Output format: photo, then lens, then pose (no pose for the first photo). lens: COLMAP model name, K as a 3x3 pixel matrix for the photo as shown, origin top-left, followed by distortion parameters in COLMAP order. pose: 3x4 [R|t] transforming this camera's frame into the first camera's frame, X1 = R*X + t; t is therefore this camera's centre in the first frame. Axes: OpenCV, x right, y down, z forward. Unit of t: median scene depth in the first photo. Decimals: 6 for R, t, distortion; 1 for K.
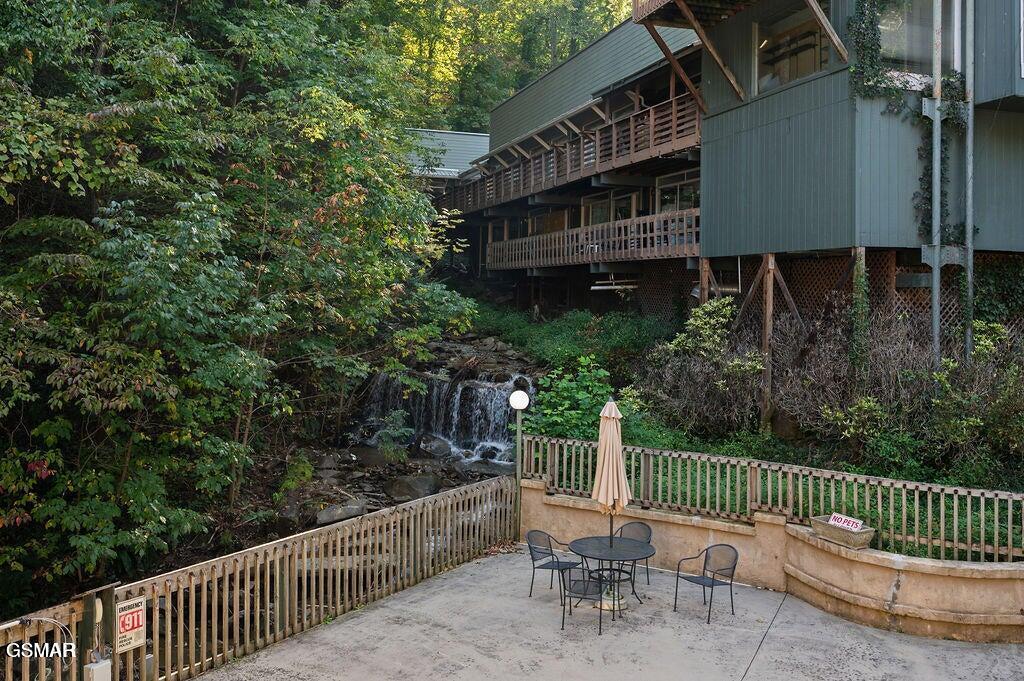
lens RADIAL K [[893.3, 0, 512.0], [0, 893.3, 290.0], [0, 0, 1]] dist [-0.002964, -0.002359]
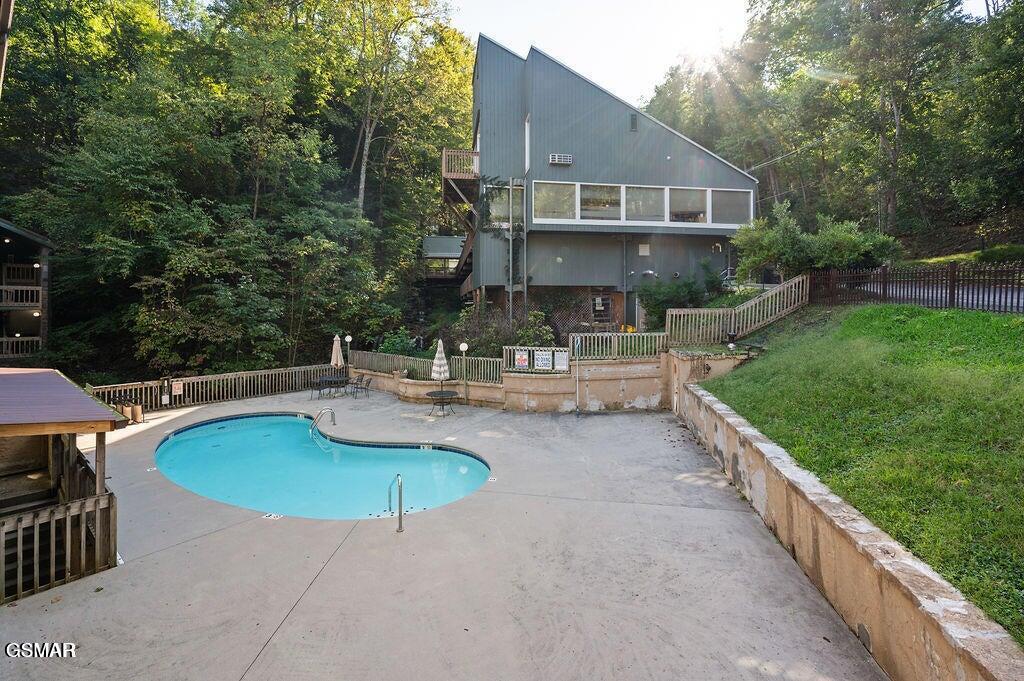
lens RADIAL K [[450.3, 0, 511.5], [0, 450.3, 308.5], [0, 0, 1]] dist [0.000598, 0.000128]
pose [[0.989765, -0.018432, -0.141511, 0.674038], [0.018940, 0.999818, 0.002245, 0.022088], [0.141443, -0.004902, 0.989934, -0.390335]]
